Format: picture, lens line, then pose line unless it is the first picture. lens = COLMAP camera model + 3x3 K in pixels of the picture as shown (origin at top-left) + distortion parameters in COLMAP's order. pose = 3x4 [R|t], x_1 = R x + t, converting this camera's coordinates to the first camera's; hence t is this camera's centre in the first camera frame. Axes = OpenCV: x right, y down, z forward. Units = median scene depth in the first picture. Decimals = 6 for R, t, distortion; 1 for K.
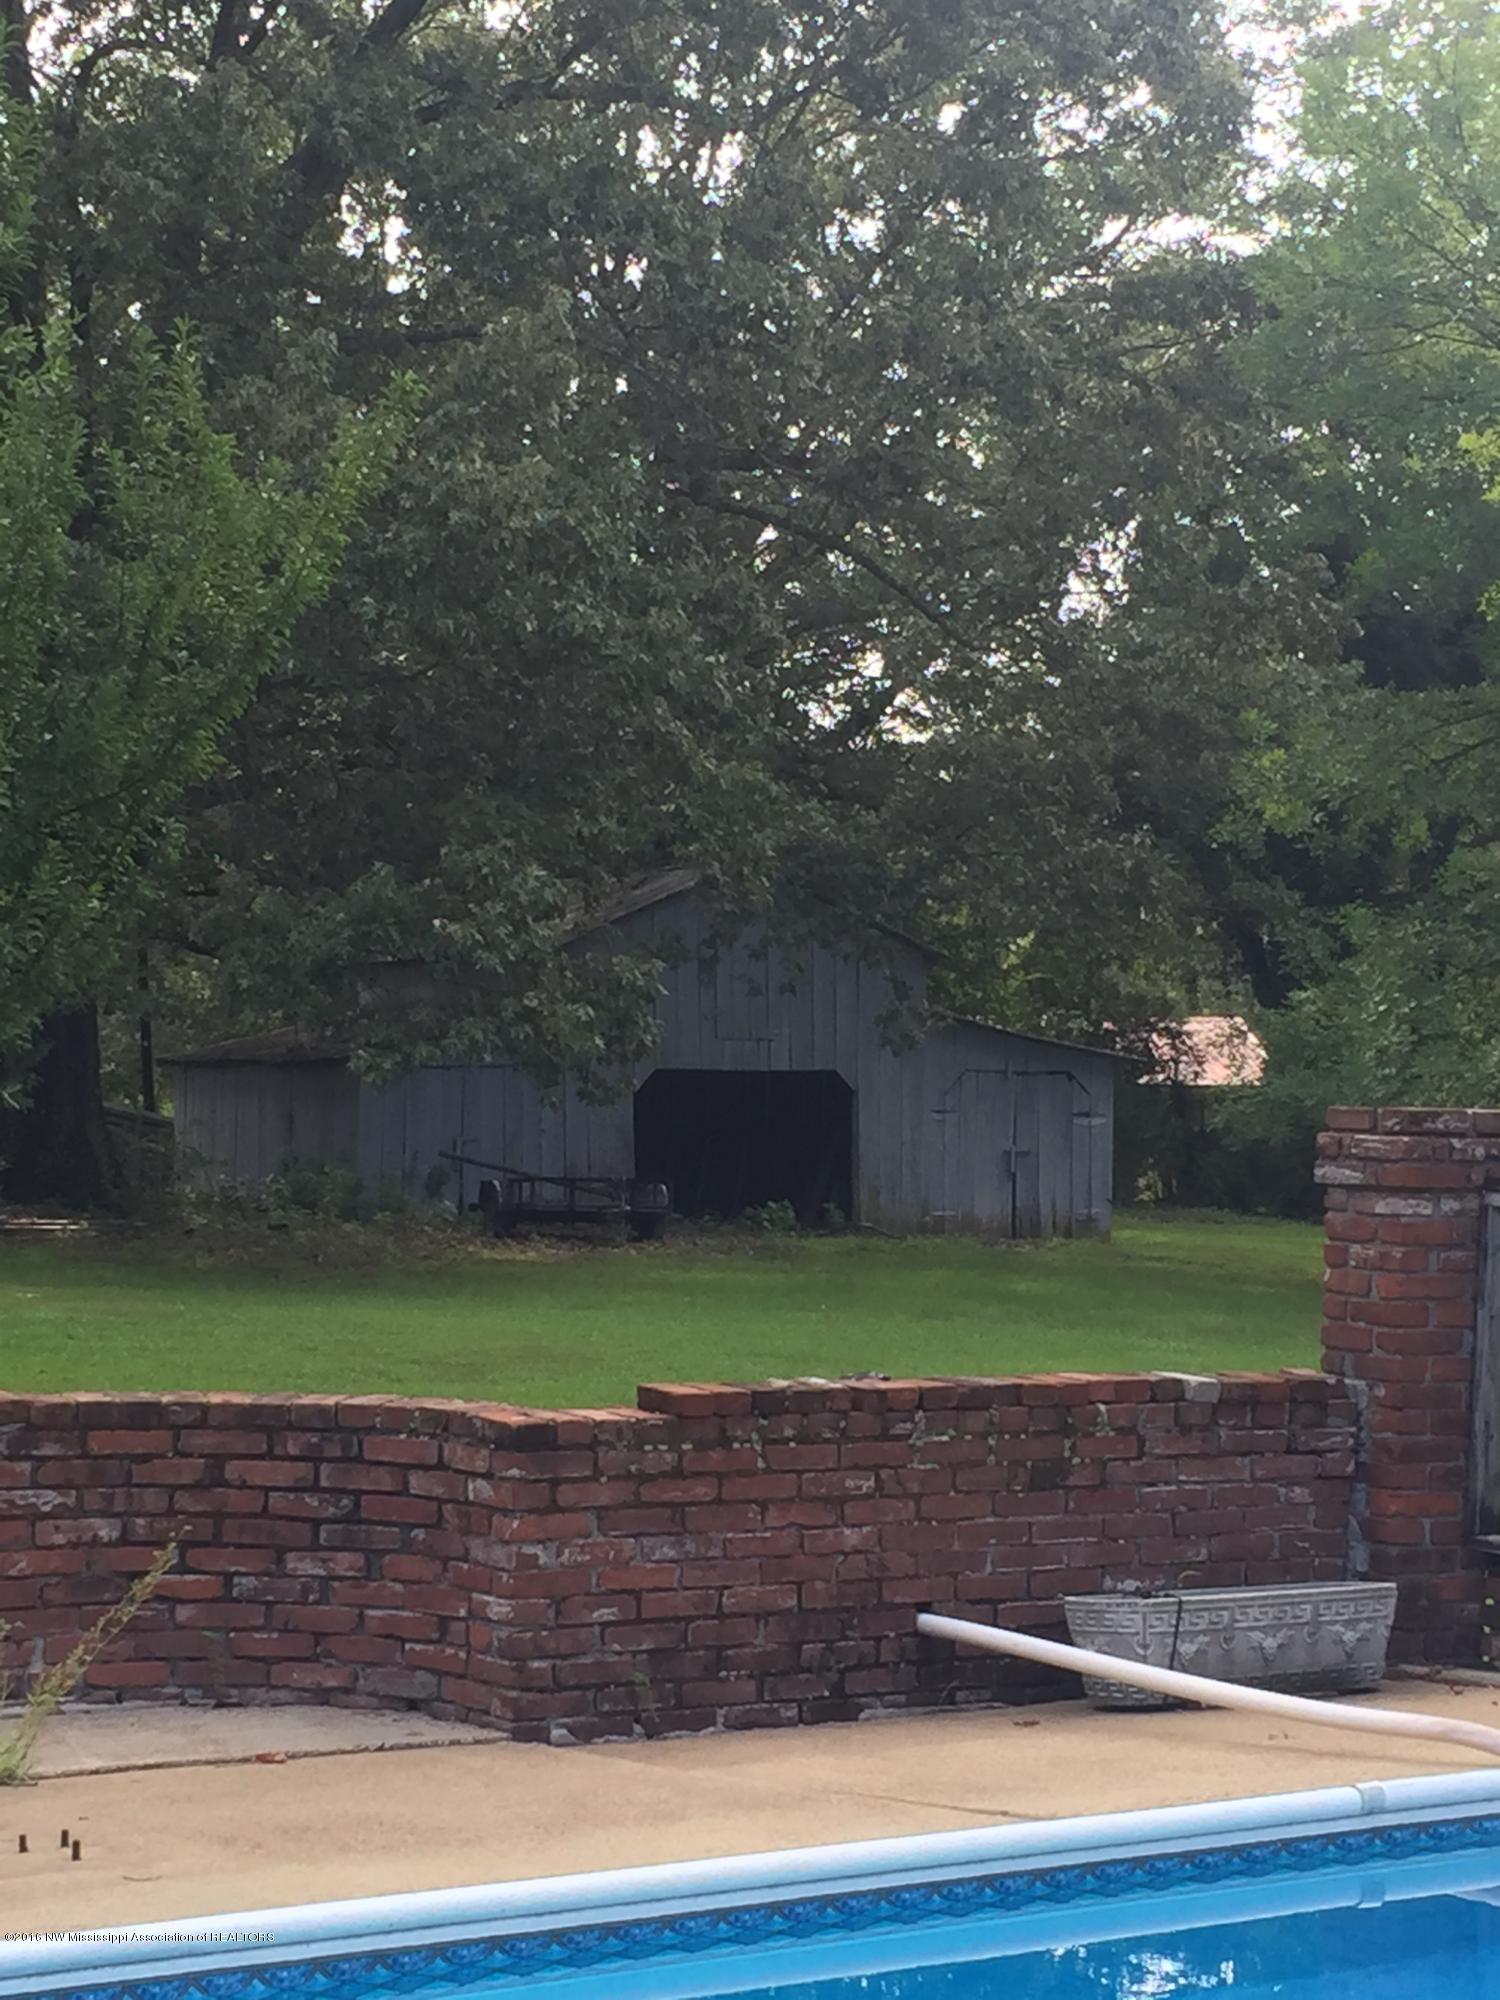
lens RADIAL K [[4163.2, 0, 747.6], [0, 4163.2, 999.7], [0, 0, 1]] dist [0.058743, 0.000000]
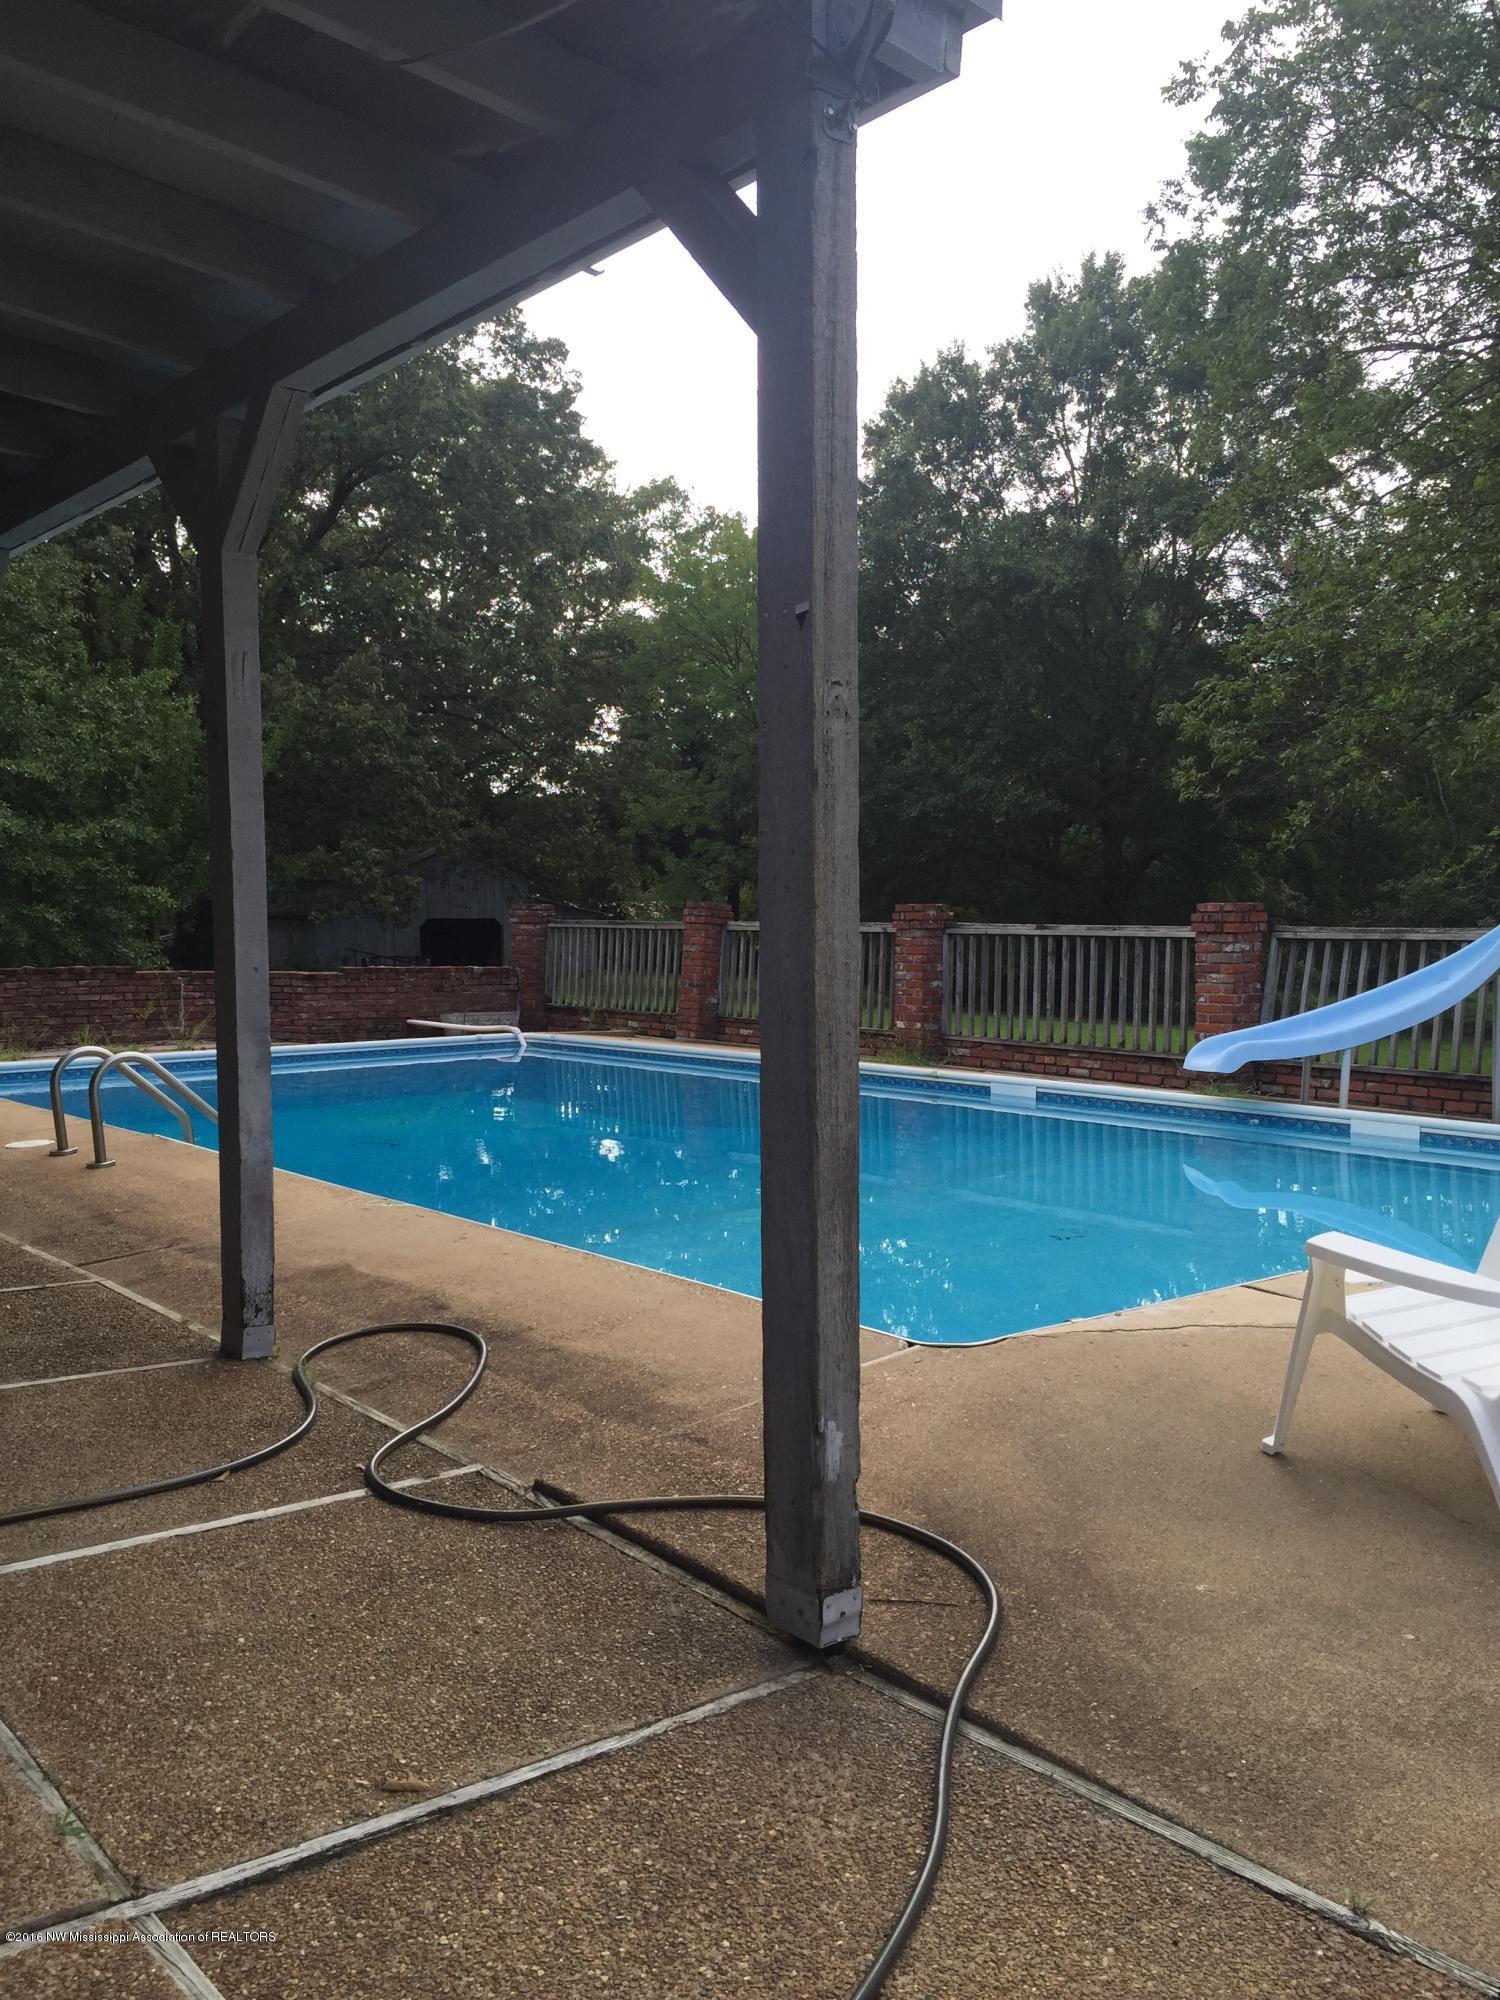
lens RADIAL K [[1721.9, 0, 758.5], [0, 1721.9, 1003.5], [0, 0, 1]] dist [0.074512, -0.089360]
pose [[0.989432, -0.017811, 0.143897, 0.138337], [0.009030, 0.998069, 0.061450, 0.021659], [-0.144713, -0.059502, 0.987683, -0.798617]]
